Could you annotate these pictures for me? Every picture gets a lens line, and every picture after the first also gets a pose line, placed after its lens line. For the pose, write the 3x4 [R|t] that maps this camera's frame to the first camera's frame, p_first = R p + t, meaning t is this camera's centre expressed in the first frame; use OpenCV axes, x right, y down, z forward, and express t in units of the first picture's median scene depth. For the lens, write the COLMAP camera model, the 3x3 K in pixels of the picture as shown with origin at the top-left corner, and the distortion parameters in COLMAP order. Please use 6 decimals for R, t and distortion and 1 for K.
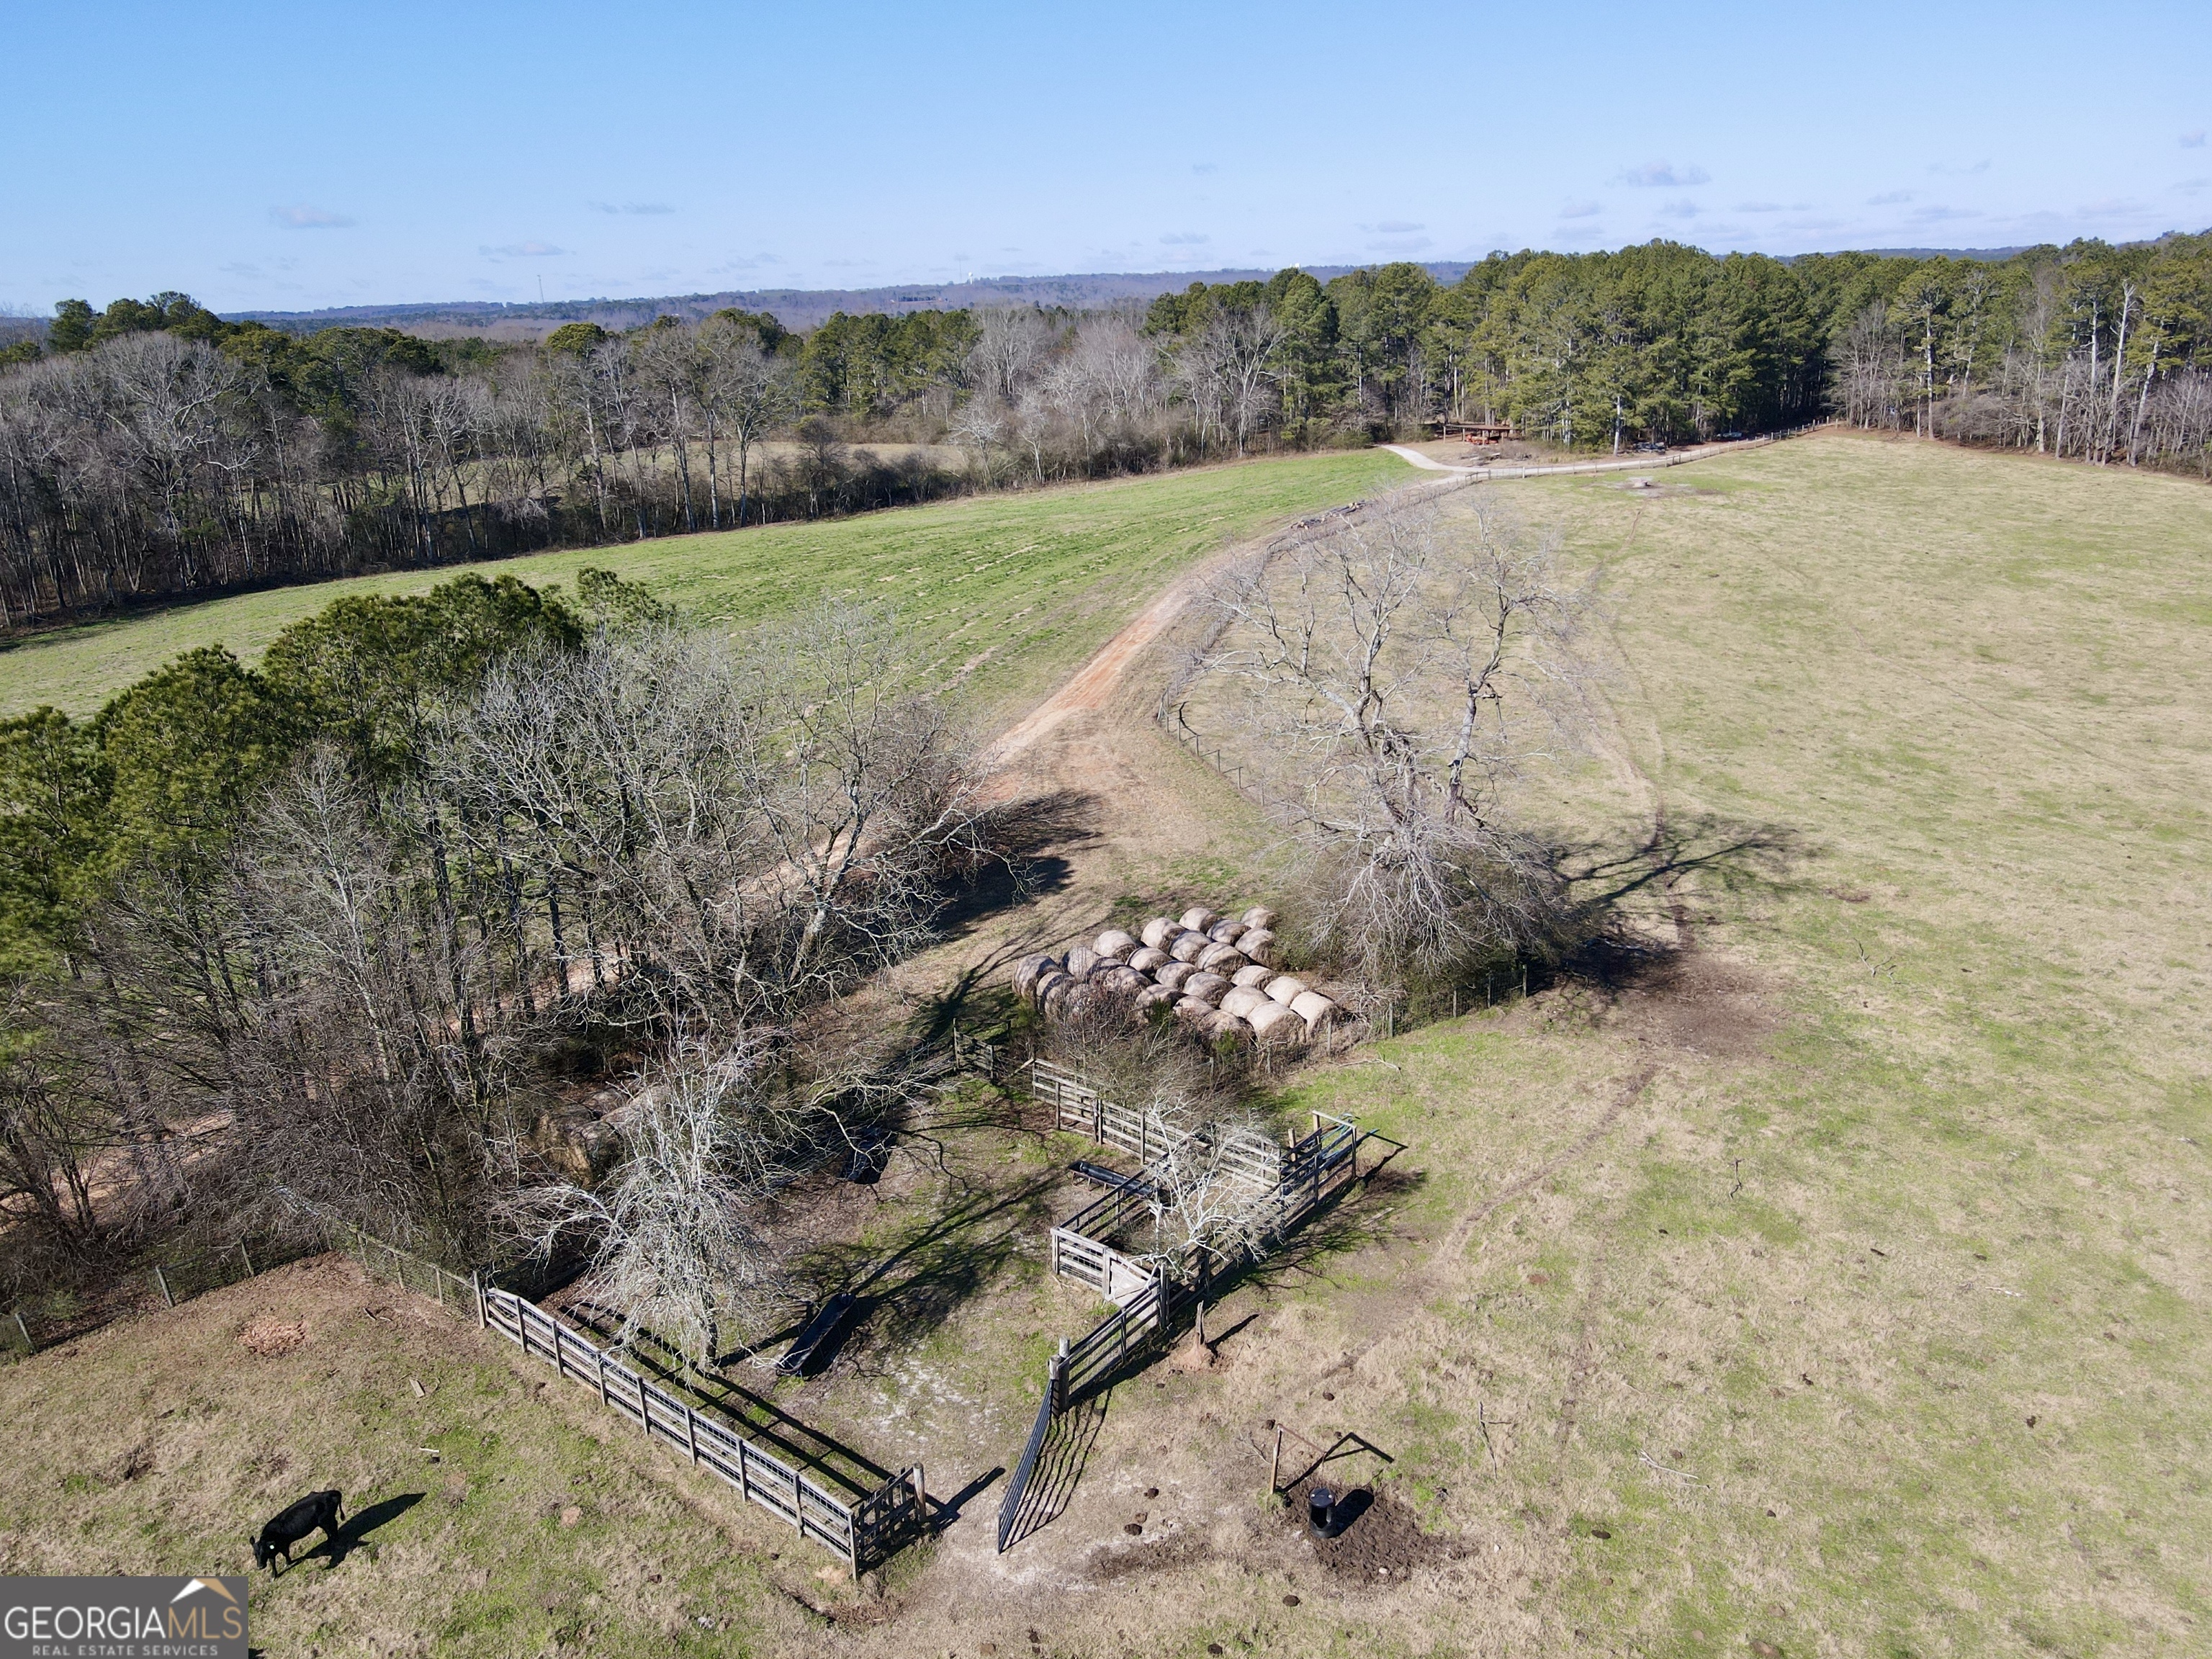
lens RADIAL K [[1653.9, 0, 1096.8], [0, 1653.9, 813.2], [0, 0, 1]] dist [0.010086, 0.016080]
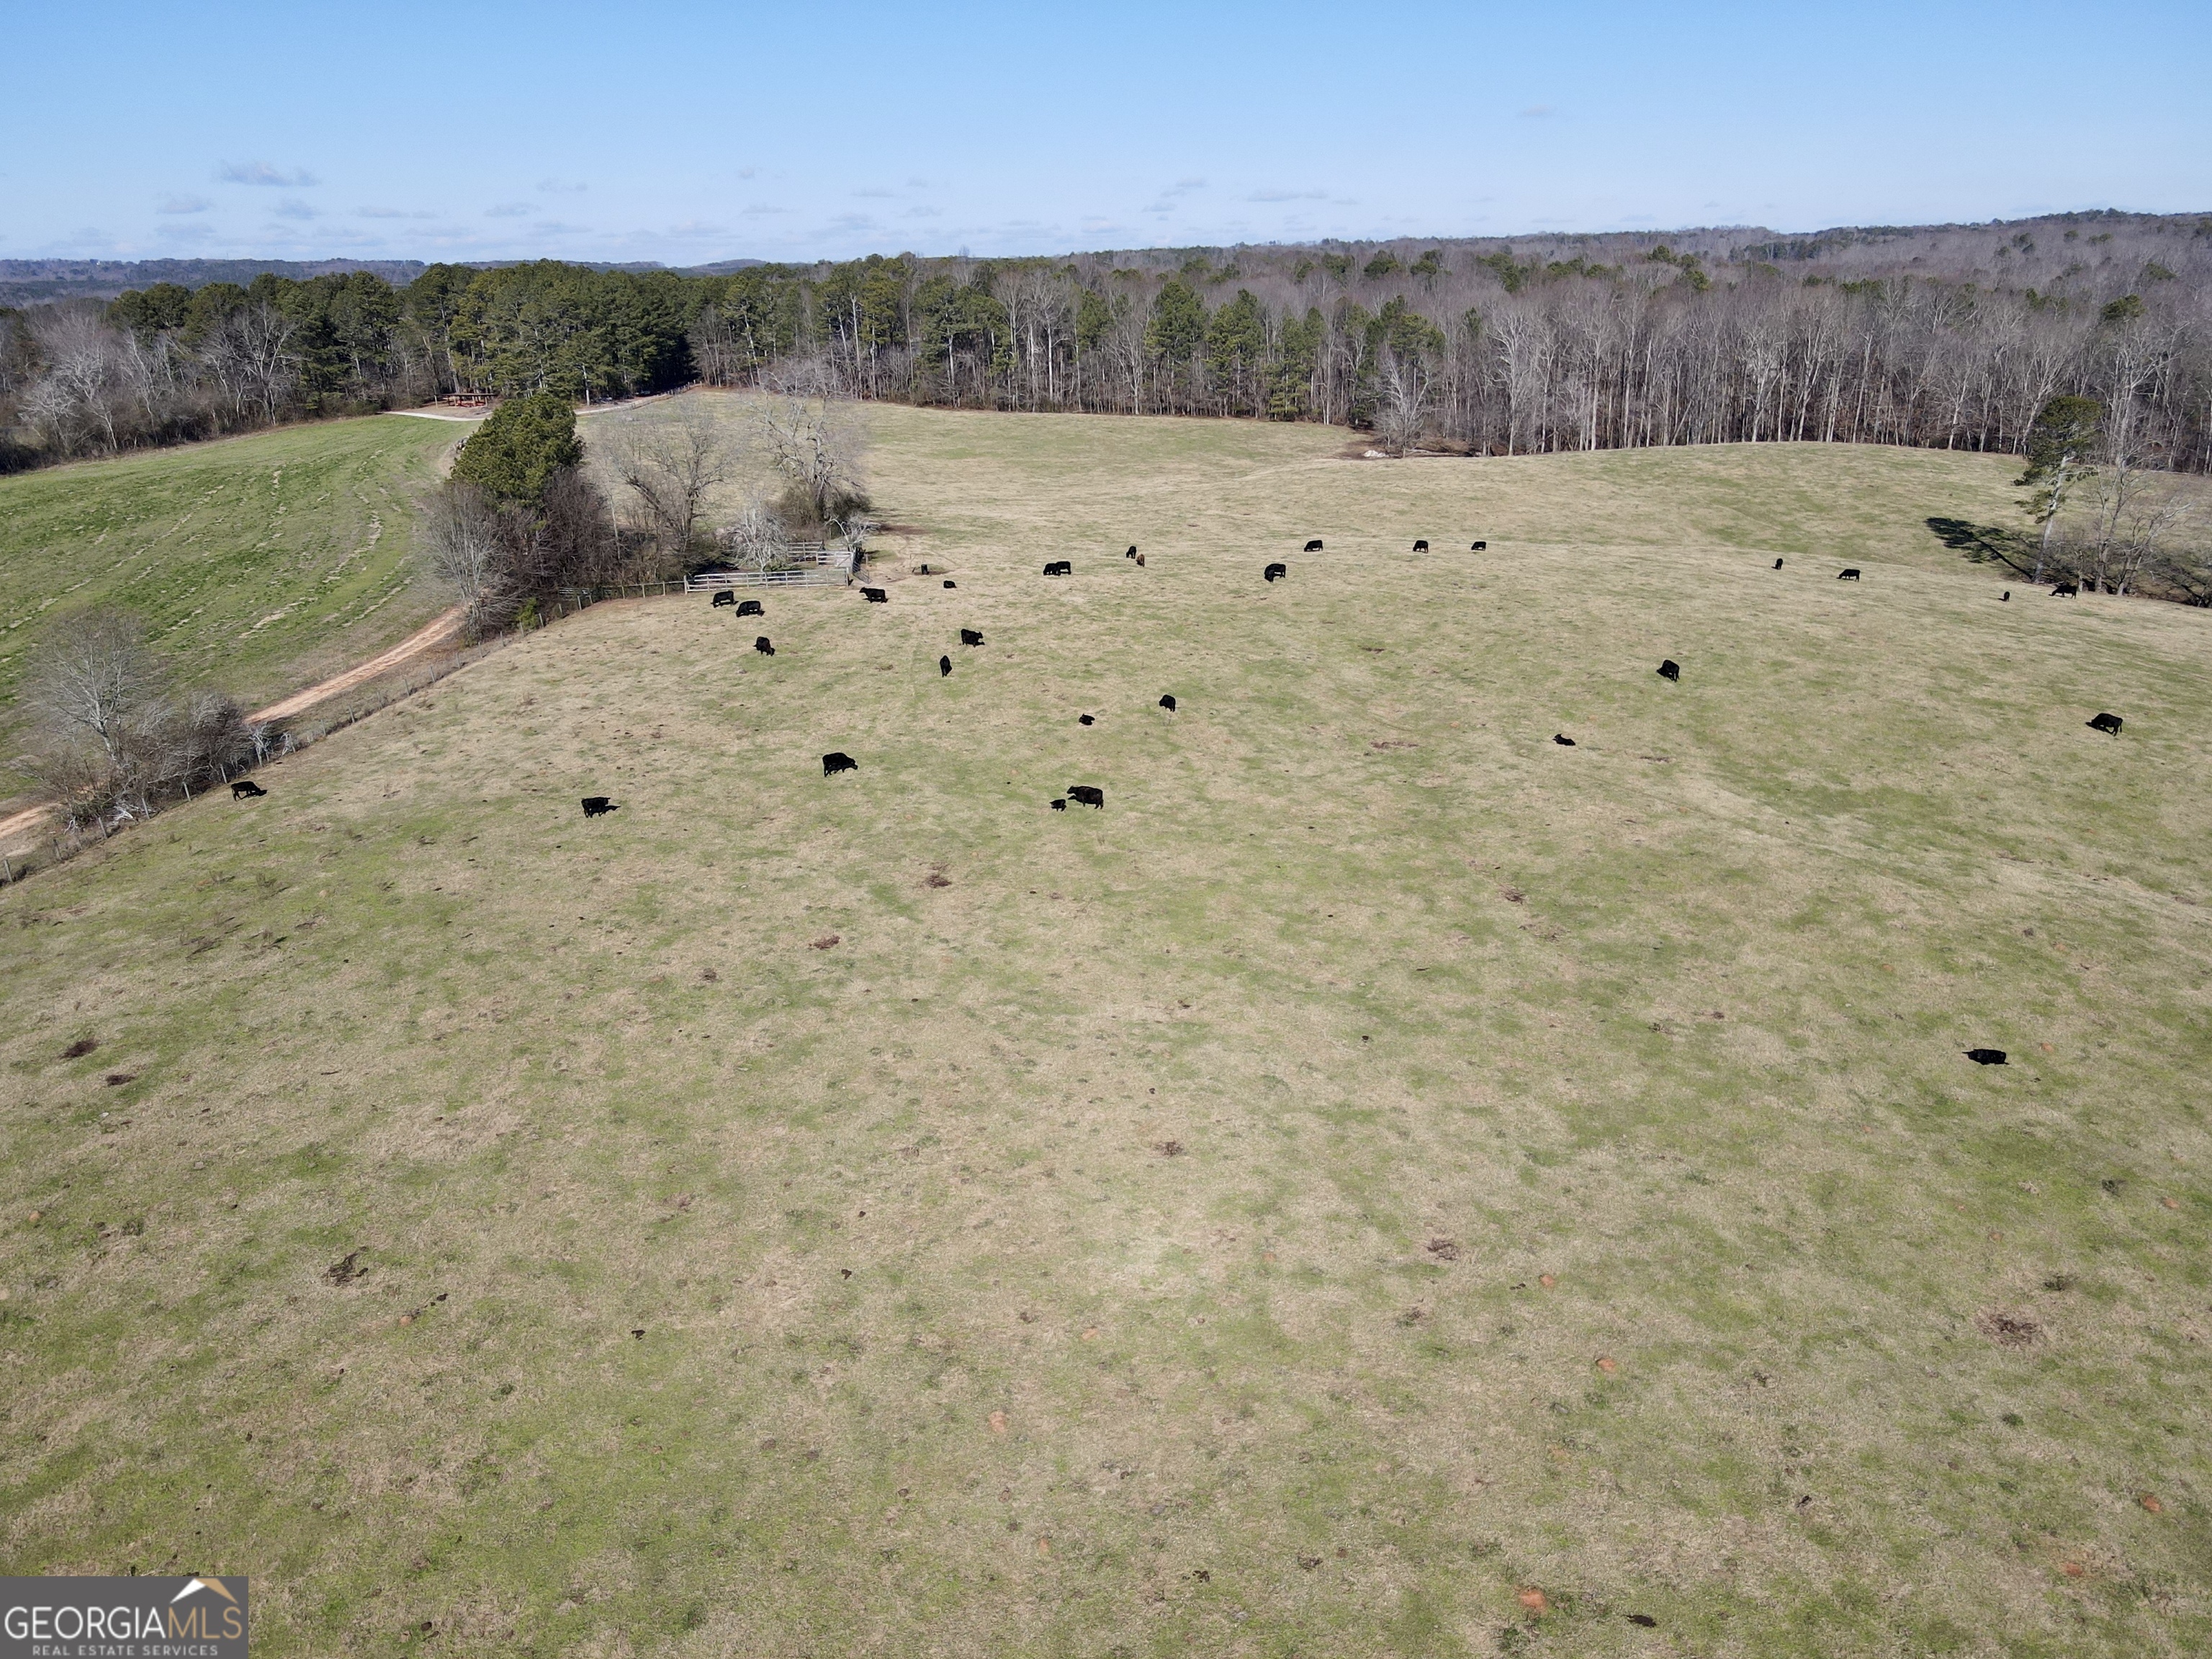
lens RADIAL K [[1653.9, 0, 1102.6], [0, 1653.9, 818.7], [0, 0, 1]] dist [0.010086, 0.016080]
pose [[0.734238, -0.200312, 0.648667, -0.376401], [0.200894, 0.976795, 0.074244, 0.125450], [-0.648487, 0.075801, 0.757442, -0.391308]]
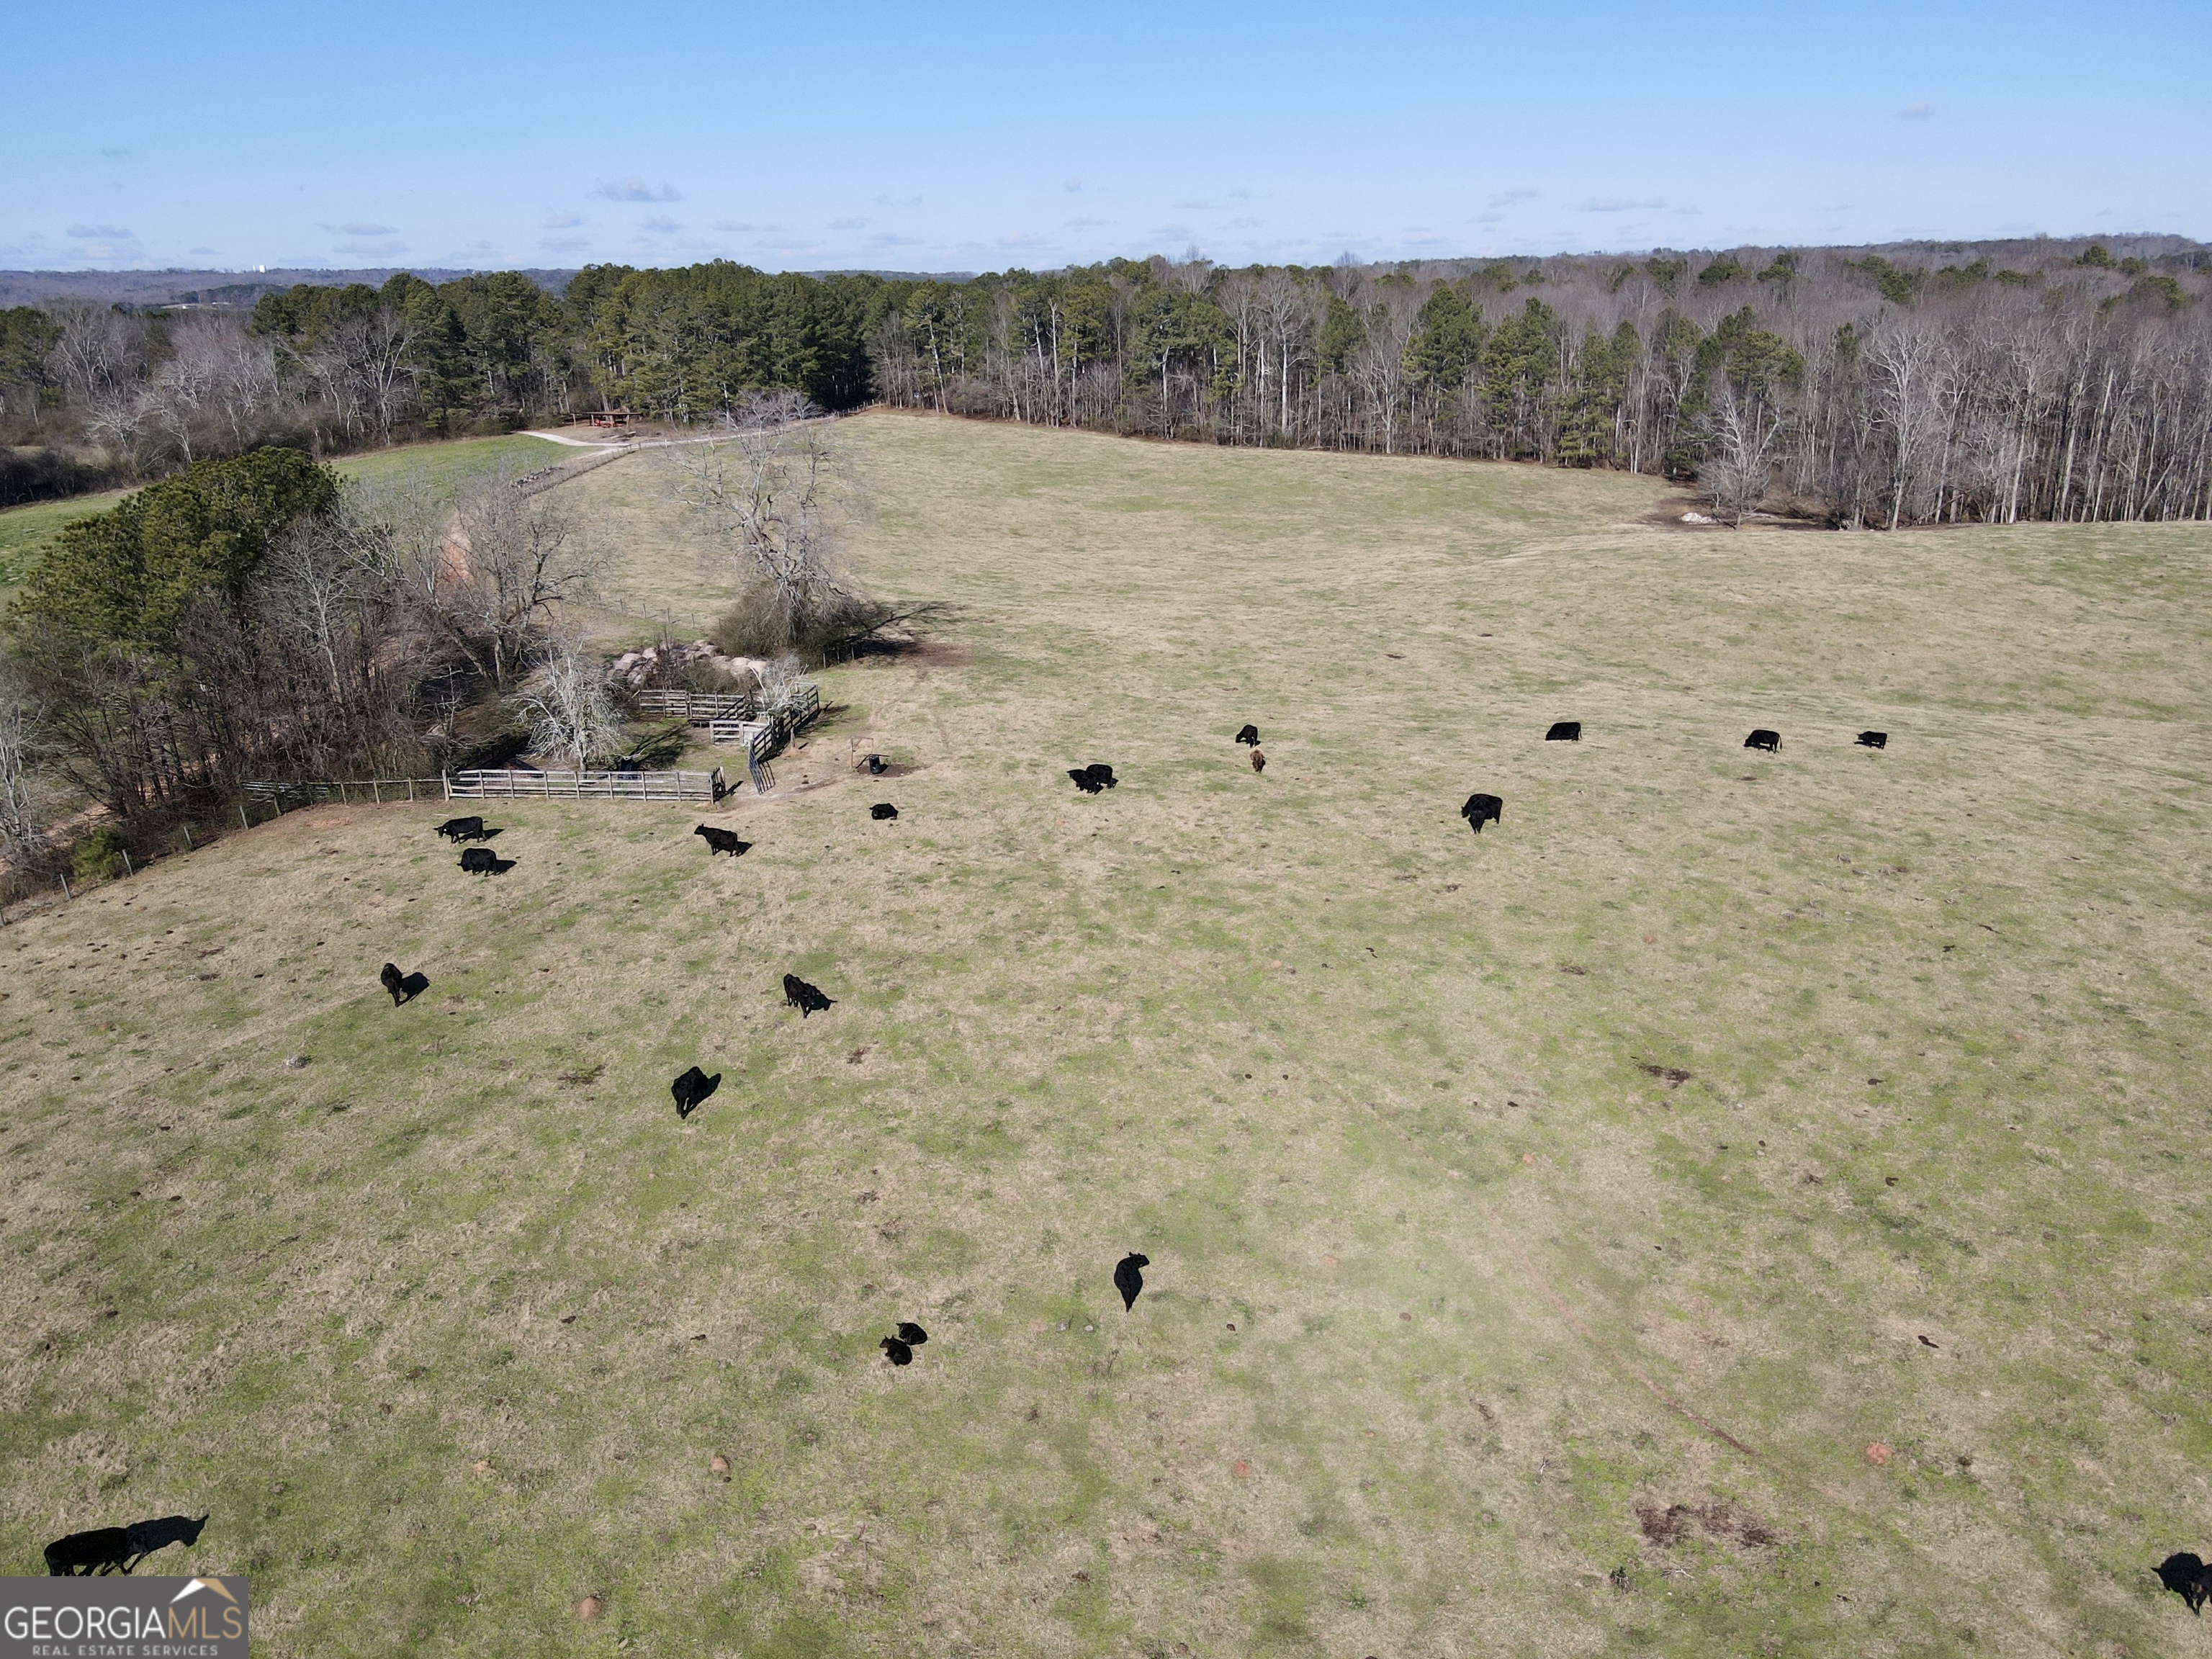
lens RADIAL K [[1653.9, 0, 1109.4], [0, 1653.9, 821.0], [0, 0, 1]] dist [0.010086, 0.016080]
pose [[0.842196, -0.149452, 0.518045, -0.135513], [0.150805, 0.987762, 0.039796, 0.069203], [-0.517653, 0.044607, 0.854427, -0.208148]]
